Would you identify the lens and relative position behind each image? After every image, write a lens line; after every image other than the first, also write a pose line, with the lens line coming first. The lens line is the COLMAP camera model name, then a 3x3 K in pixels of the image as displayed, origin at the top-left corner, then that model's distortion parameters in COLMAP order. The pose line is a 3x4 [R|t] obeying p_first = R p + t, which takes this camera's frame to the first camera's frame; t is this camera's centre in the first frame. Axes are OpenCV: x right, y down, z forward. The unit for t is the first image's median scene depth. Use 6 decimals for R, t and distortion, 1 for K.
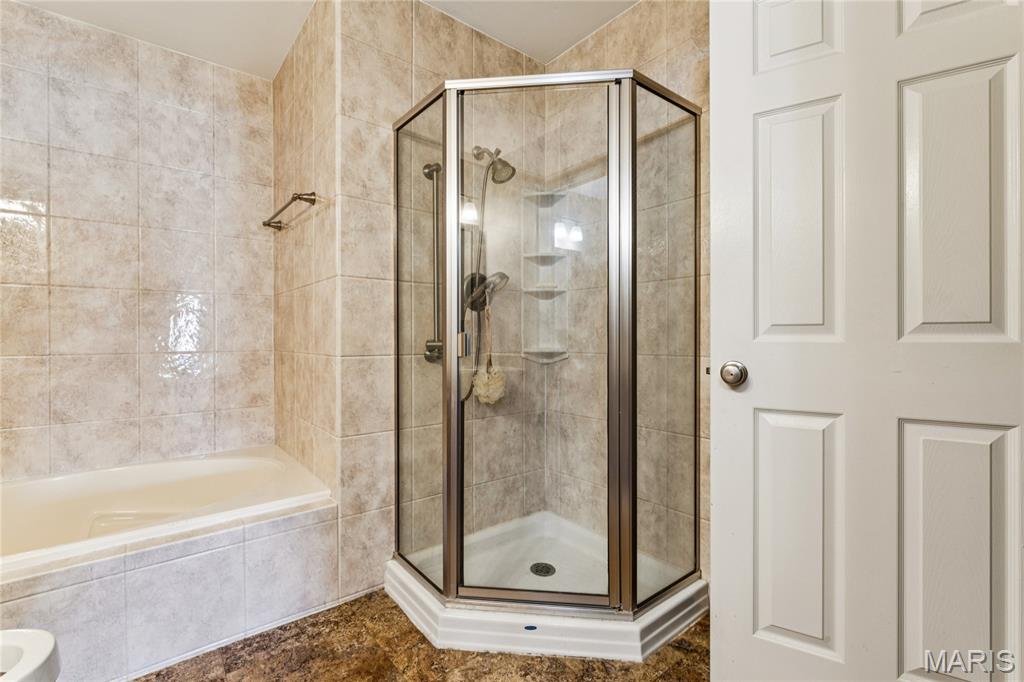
lens RADIAL K [[458.2, 0, 514.8], [0, 458.2, 337.1], [0, 0, 1]] dist [-0.000739, 0.000362]
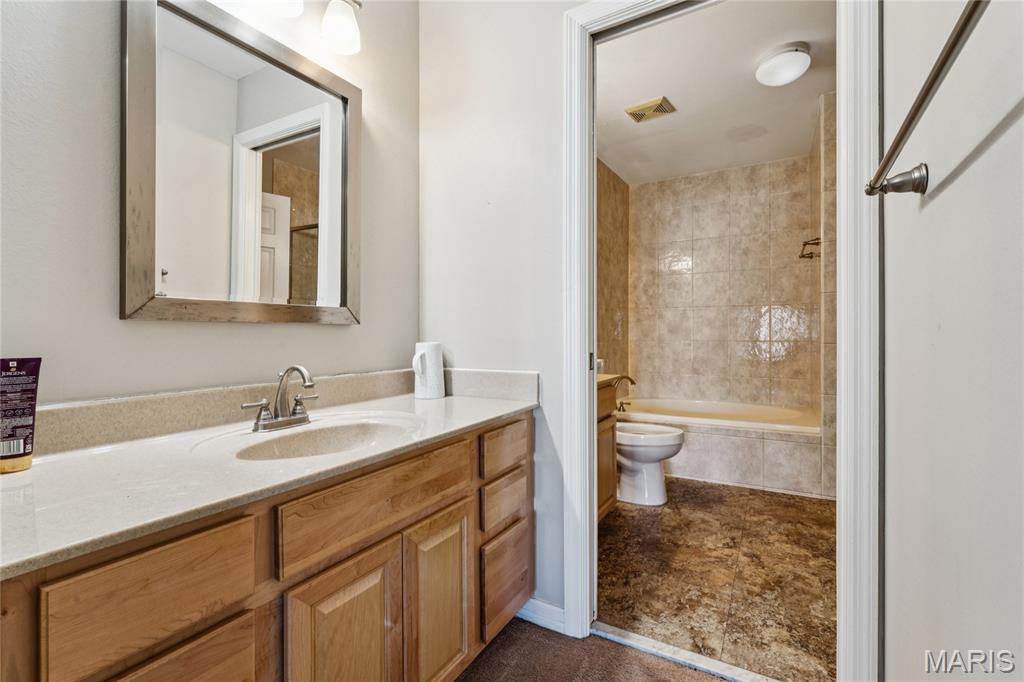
lens RADIAL K [[458.2, 0, 503.8], [0, 458.2, 336.6], [0, 0, 1]] dist [-0.000739, 0.000362]
pose [[0.343147, 0.005788, -0.939264, 0.628588], [0.001100, 0.999978, 0.006564, 0.004760], [0.939281, -0.003285, 0.343133, -0.506061]]
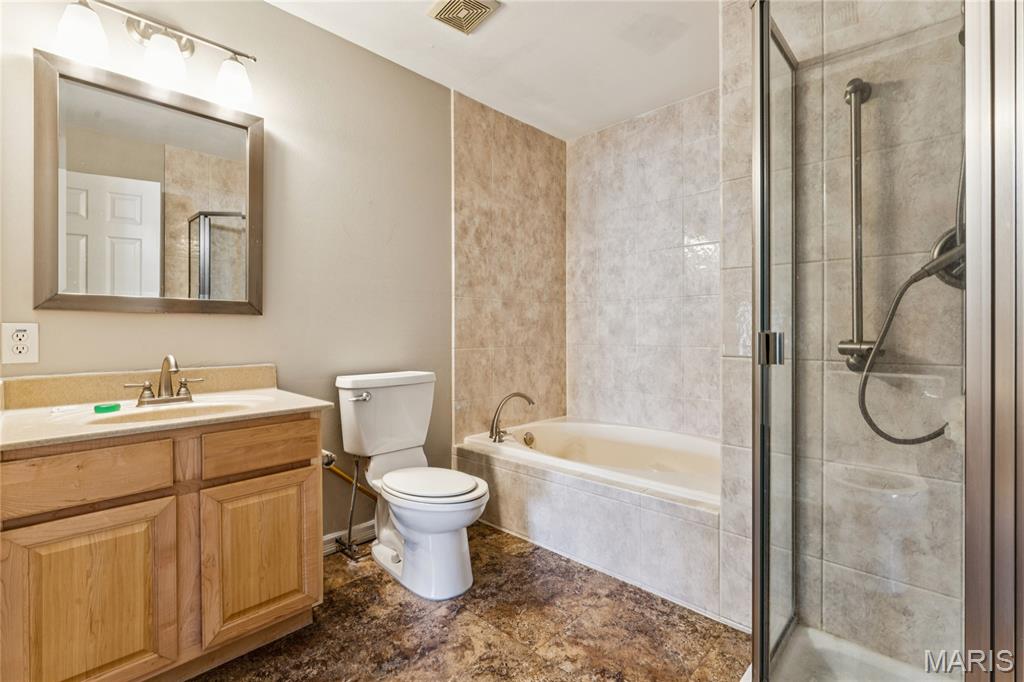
lens RADIAL K [[458.2, 0, 507.0], [0, 458.2, 334.1], [0, 0, 1]] dist [-0.000739, 0.000362]
pose [[0.125603, 0.005693, -0.992064, 0.414659], [-0.001838, 0.999983, 0.005506, -0.006045], [0.992079, 0.001131, 0.125612, 0.385866]]
